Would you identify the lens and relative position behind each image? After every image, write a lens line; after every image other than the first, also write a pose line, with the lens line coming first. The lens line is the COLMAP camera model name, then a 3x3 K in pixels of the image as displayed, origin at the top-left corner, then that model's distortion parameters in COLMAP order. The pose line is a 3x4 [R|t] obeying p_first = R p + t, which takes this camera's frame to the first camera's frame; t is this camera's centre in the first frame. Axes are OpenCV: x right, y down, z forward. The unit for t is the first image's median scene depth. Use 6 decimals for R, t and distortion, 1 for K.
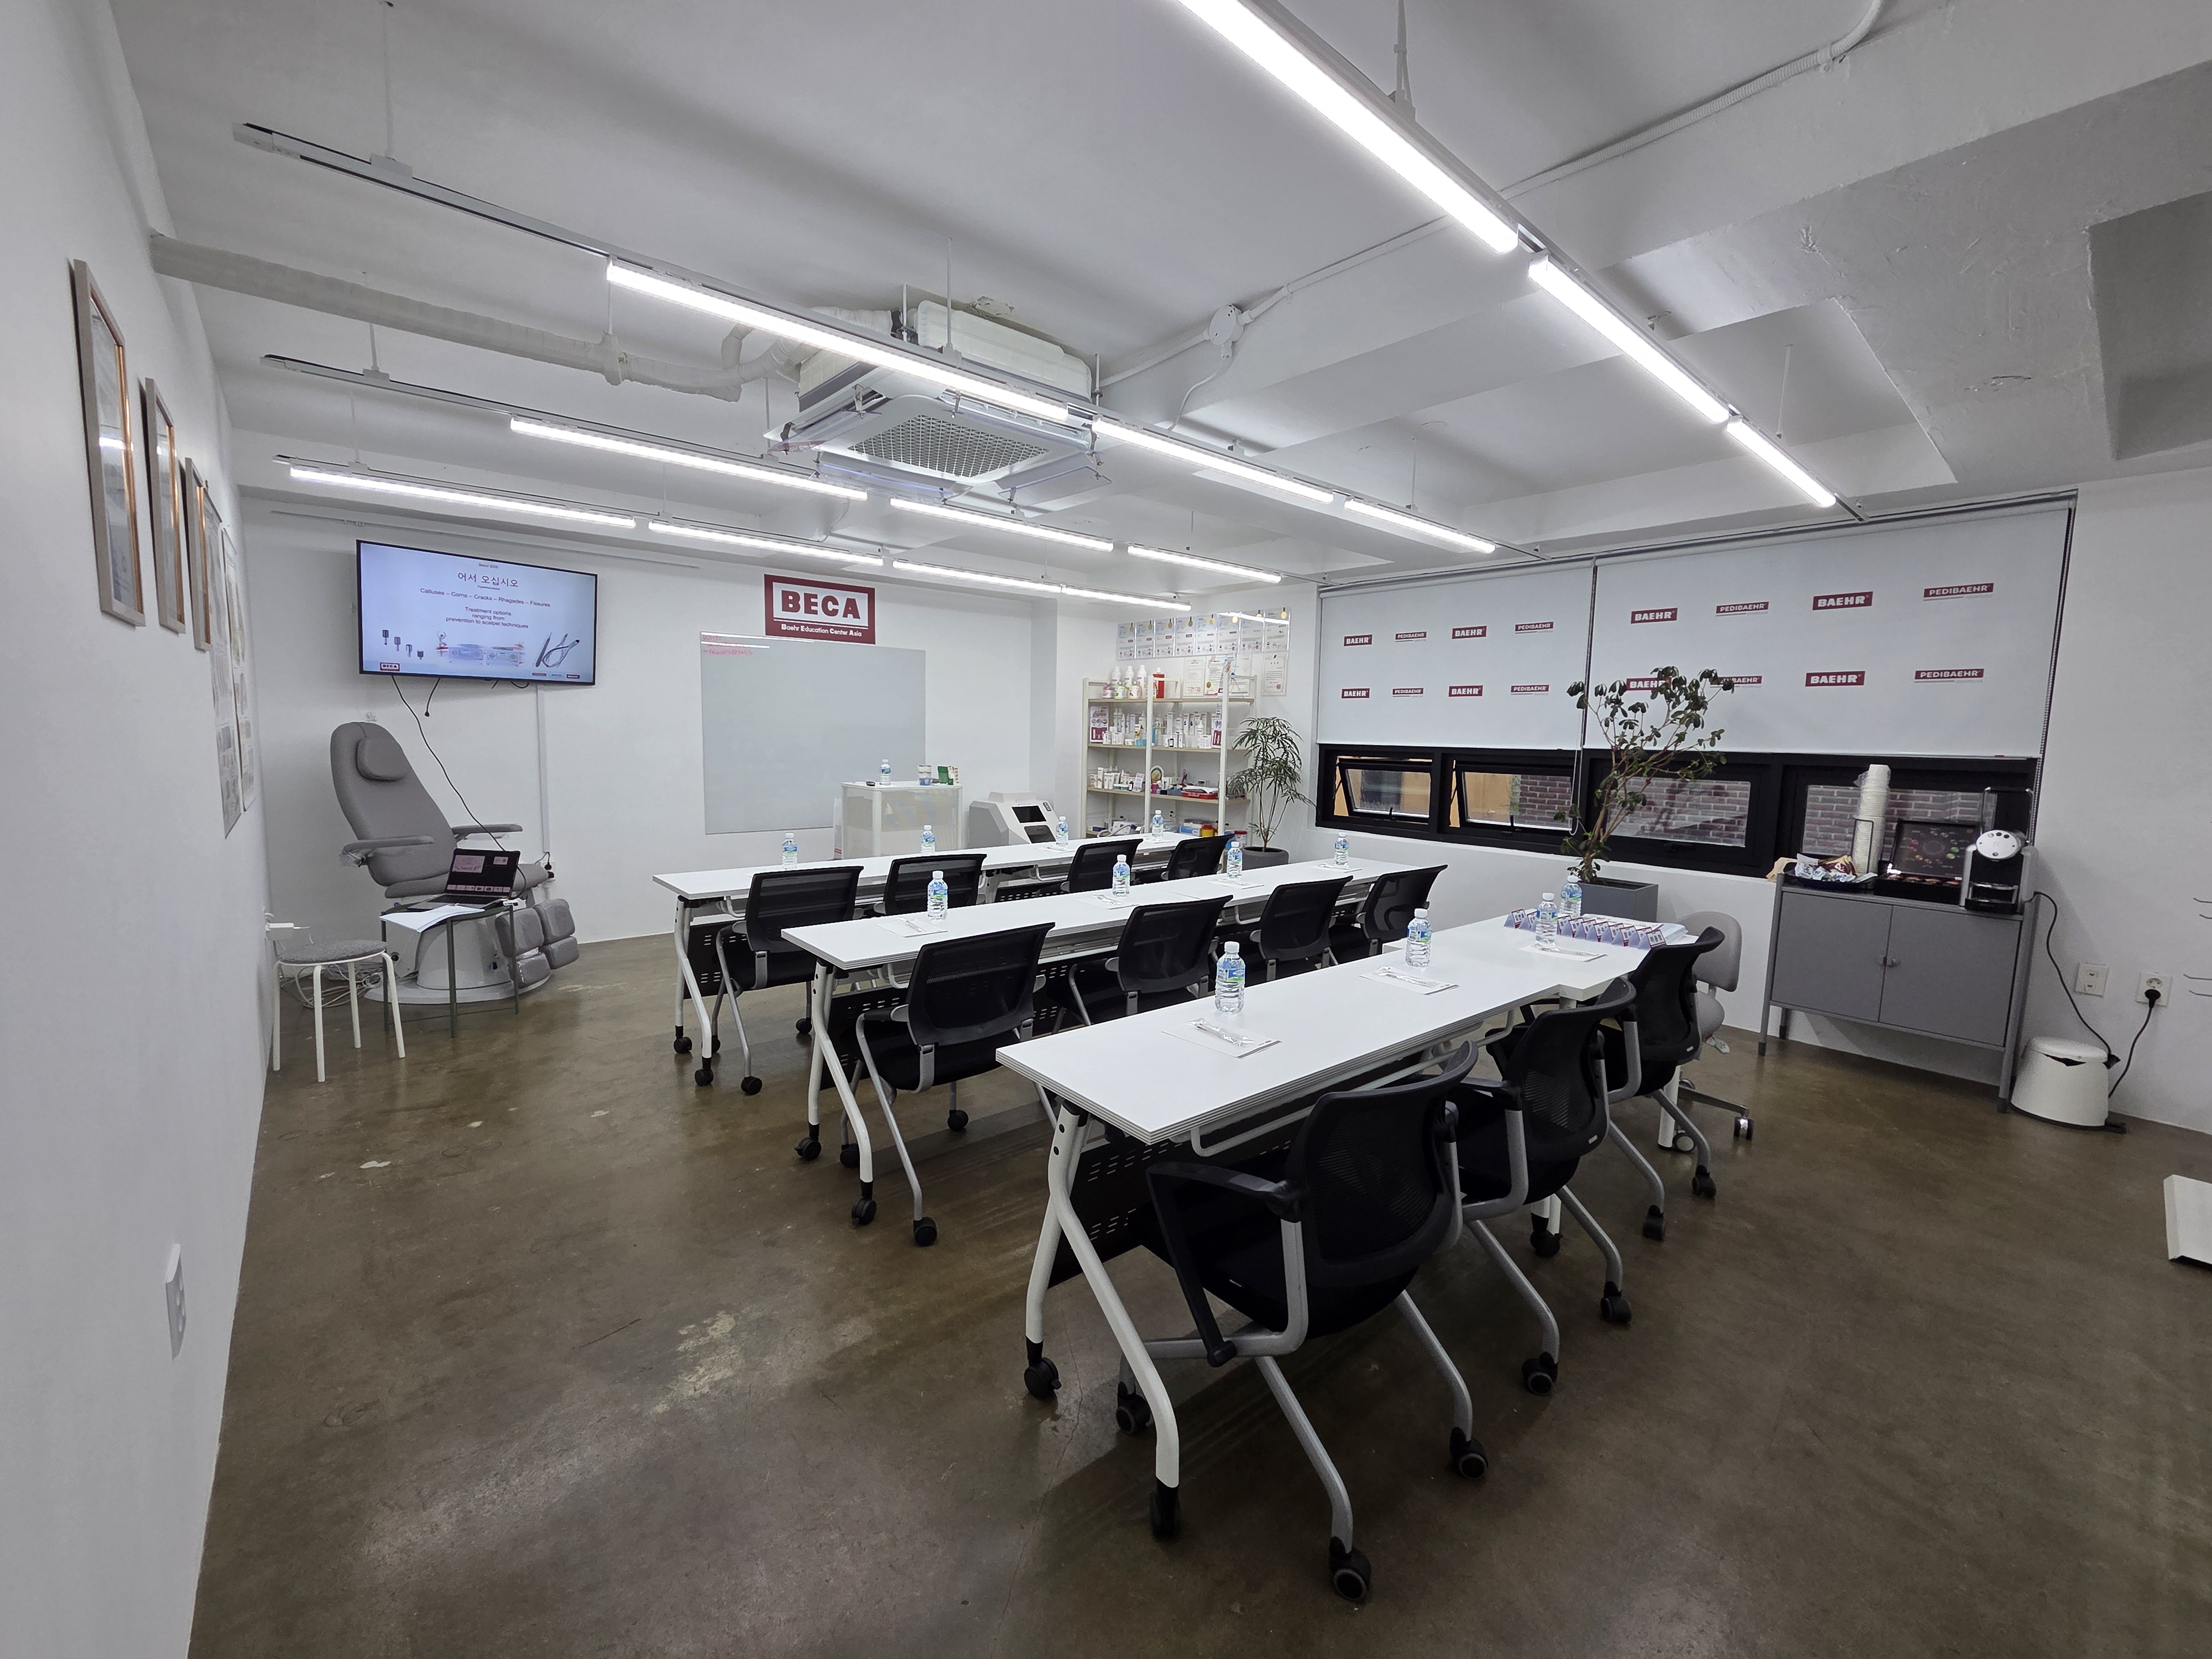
lens RADIAL K [[884.1, 0, 1106.0], [0, 884.1, 829.5], [0, 0, 1]] dist [0.052190, 0.000188]
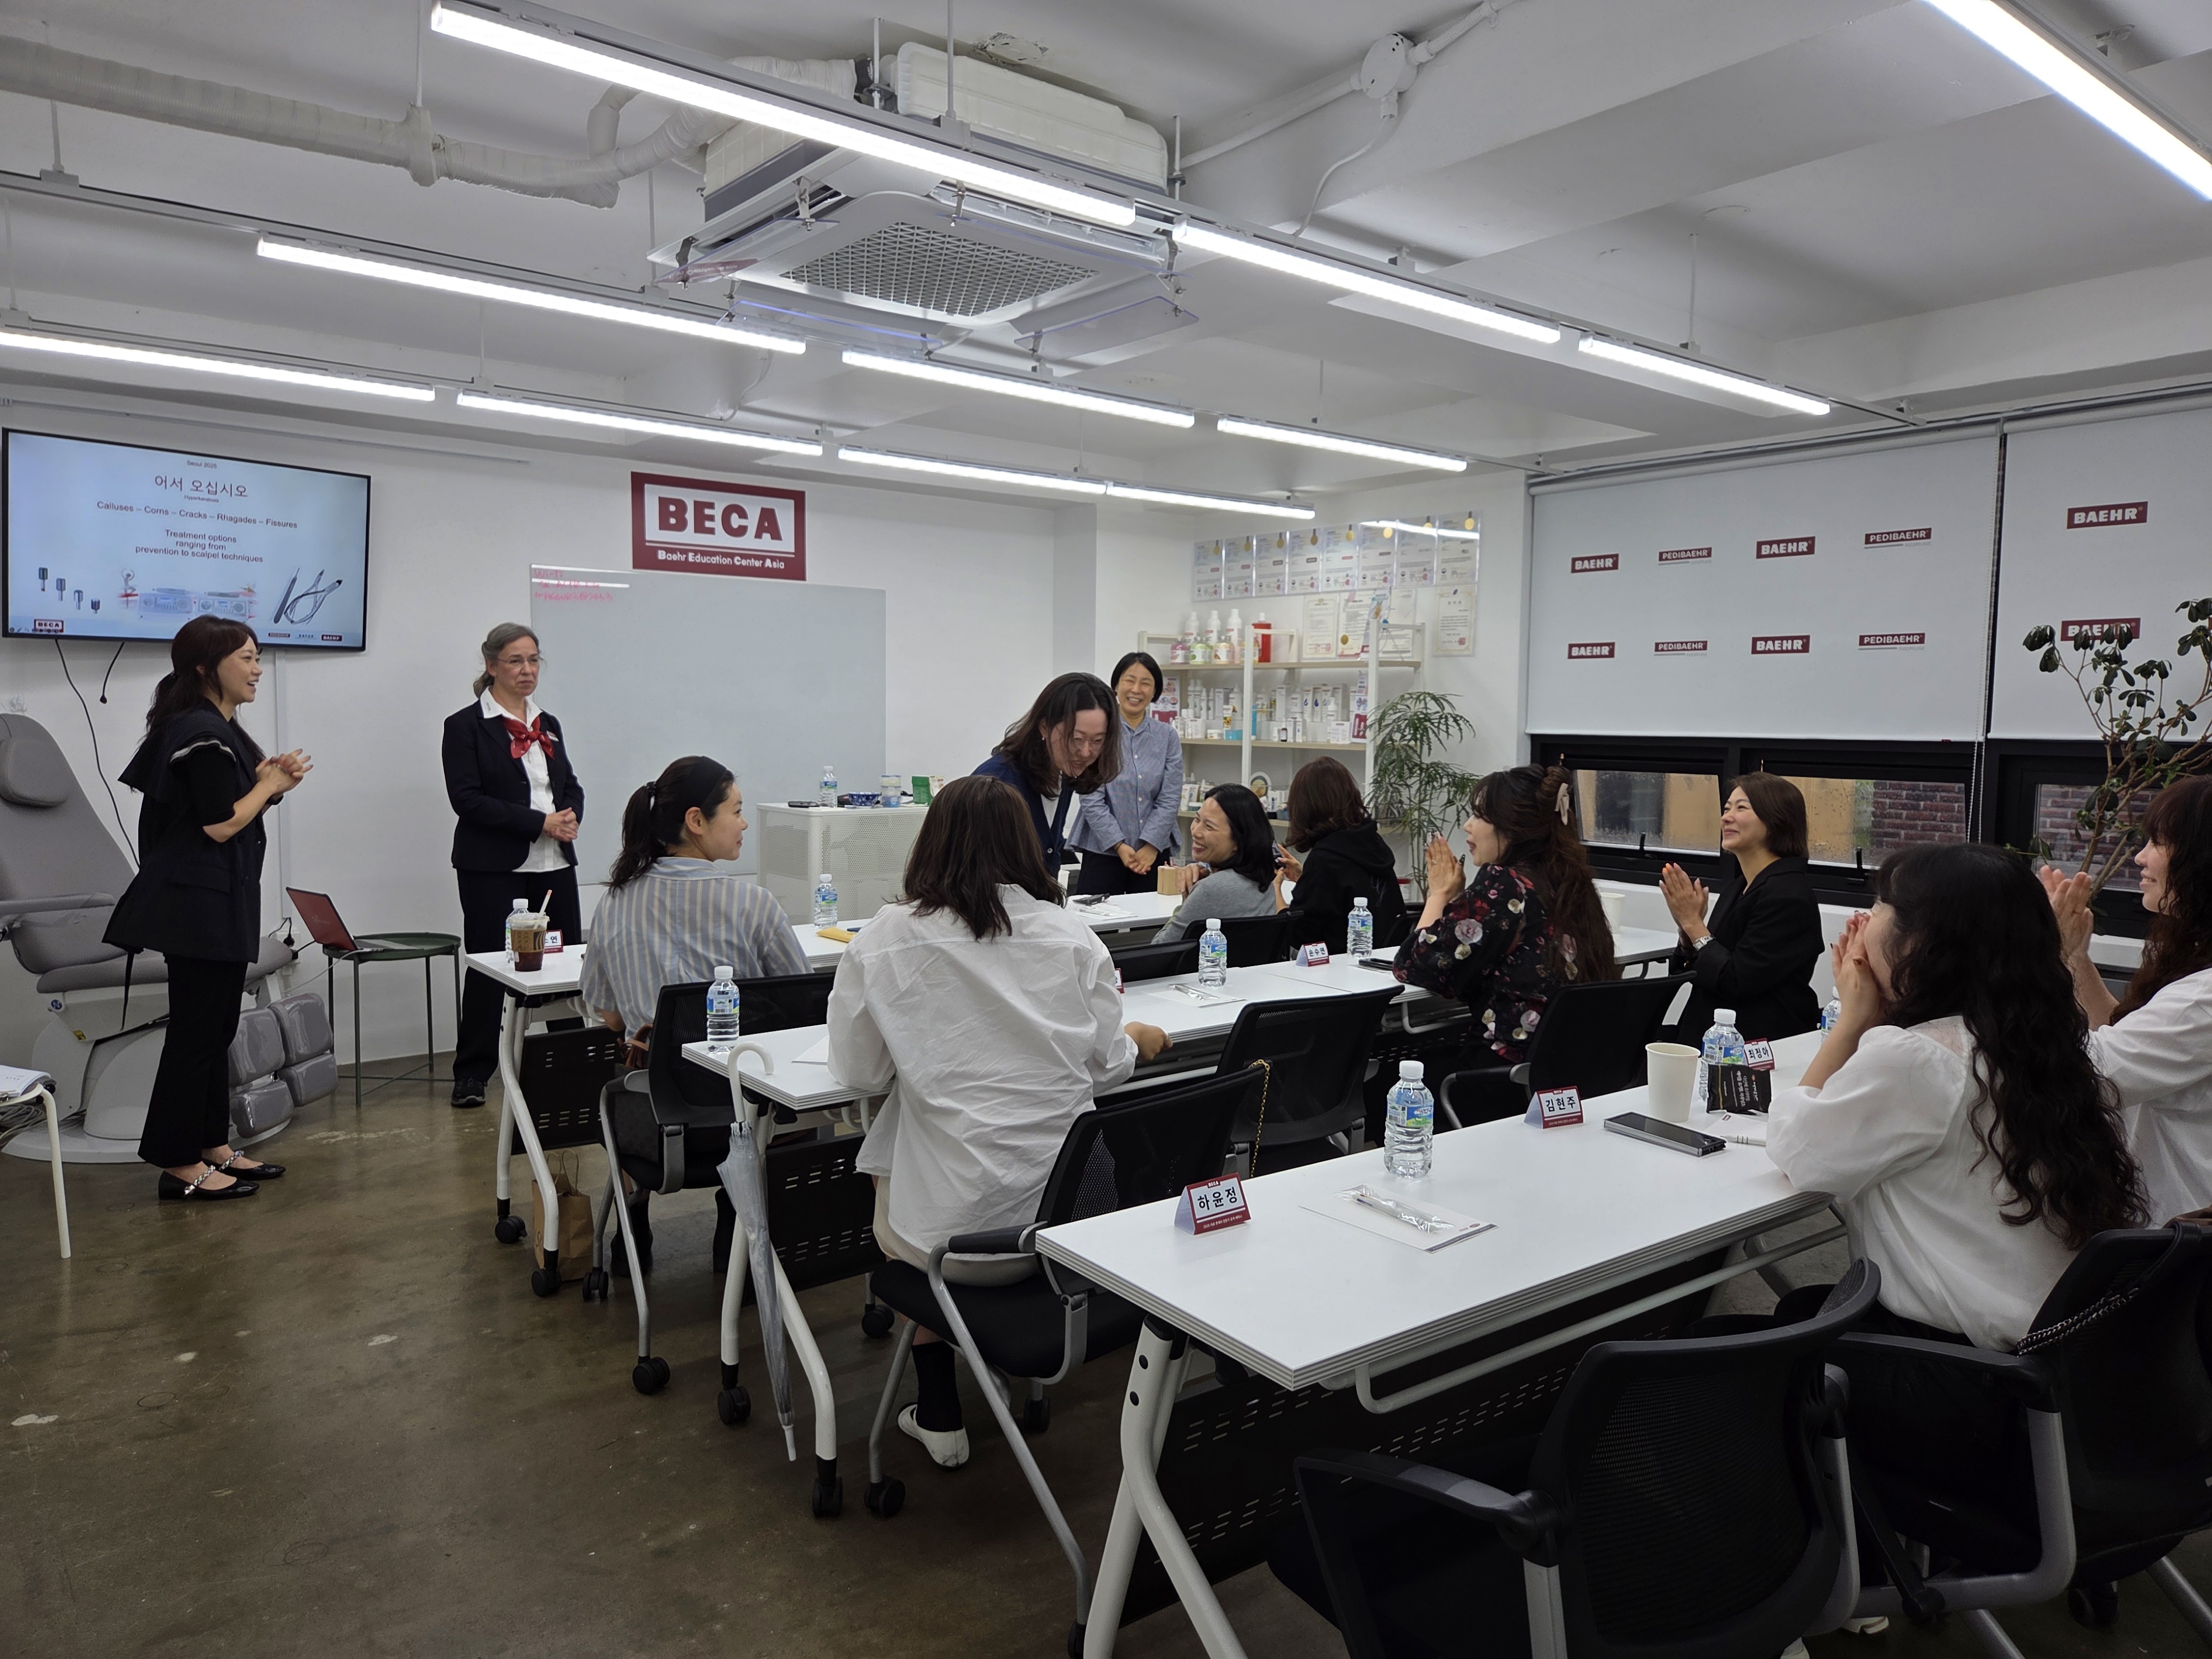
lens RADIAL K [[1452.5, 0, 1109.3], [0, 1452.5, 824.7], [0, 0, 1]] dist [0.096608, -0.029883]
pose [[0.999233, -0.005875, -0.038715, -0.016244], [0.004458, 0.999321, -0.036575, 0.001065], [0.038903, 0.036374, 0.998581, -0.014230]]
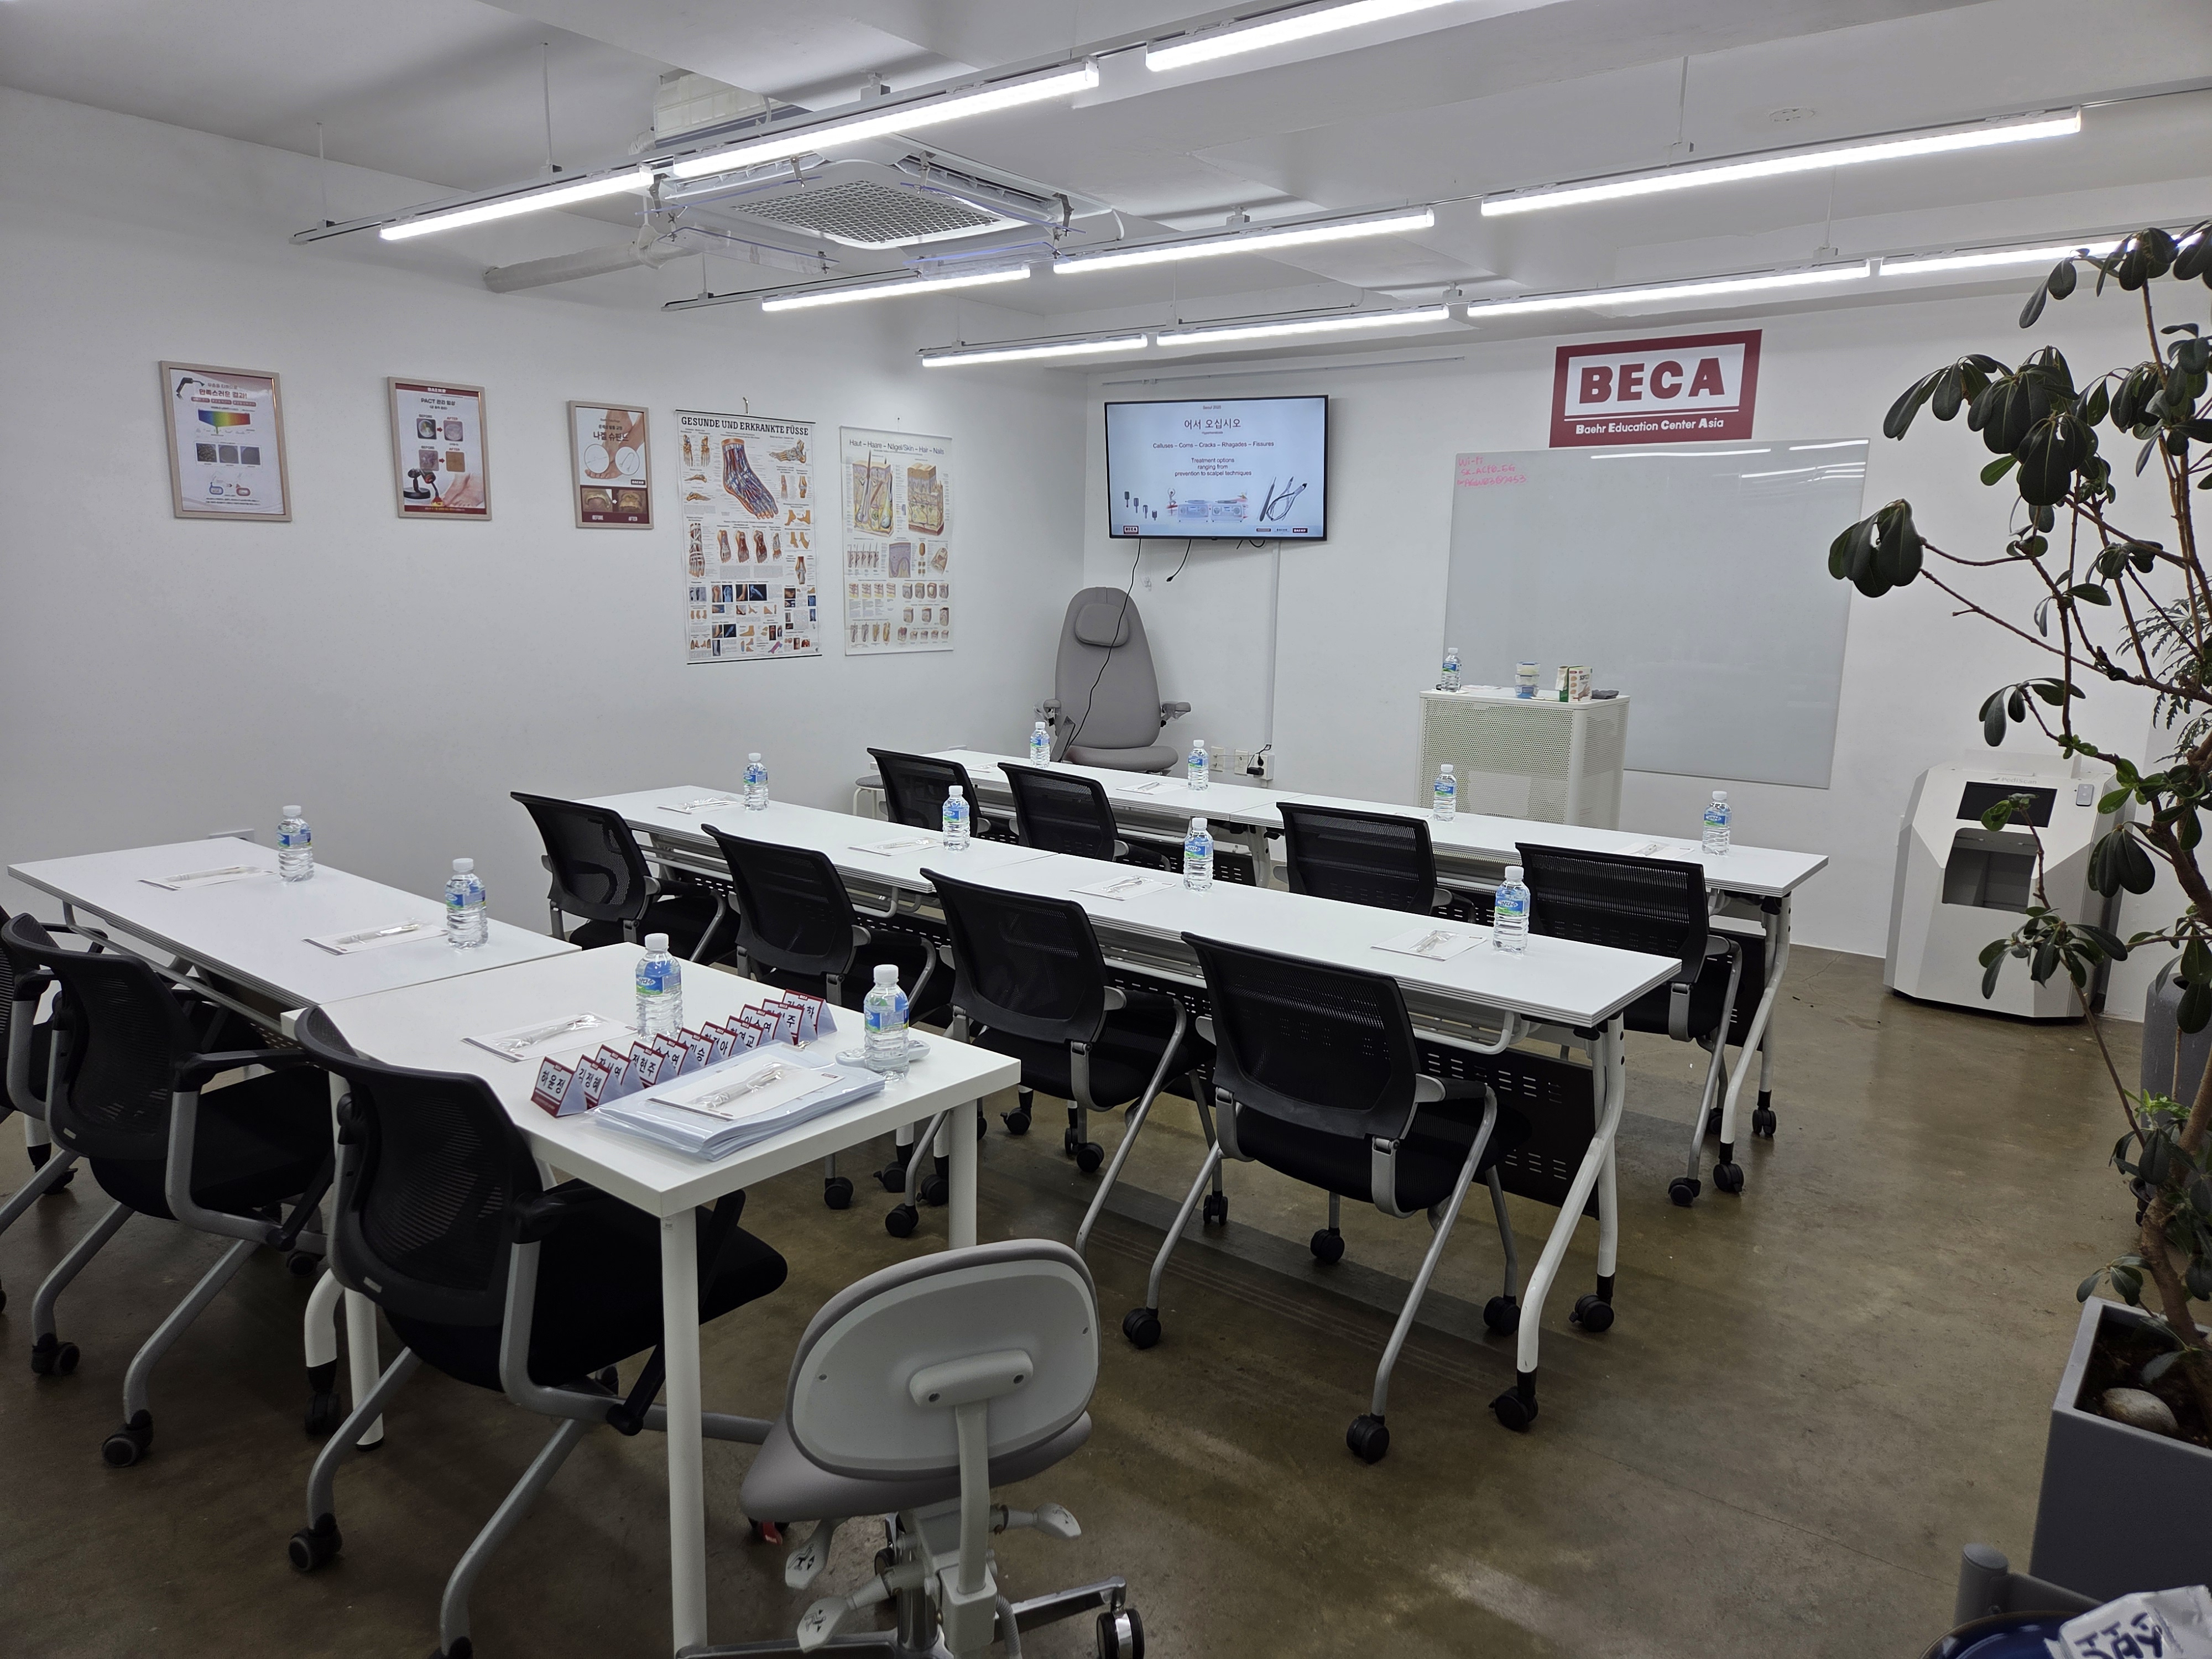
lens RADIAL K [[1490.7, 0, 1106.0], [0, 1490.7, 829.5], [0, 0, 1]] dist [0.040473, 0.000180]
pose [[0.205376, 0.155715, -0.966216, 1.065948], [-0.130109, 0.982842, 0.130739, -0.092704], [0.969996, 0.098863, 0.222112, 0.874250]]
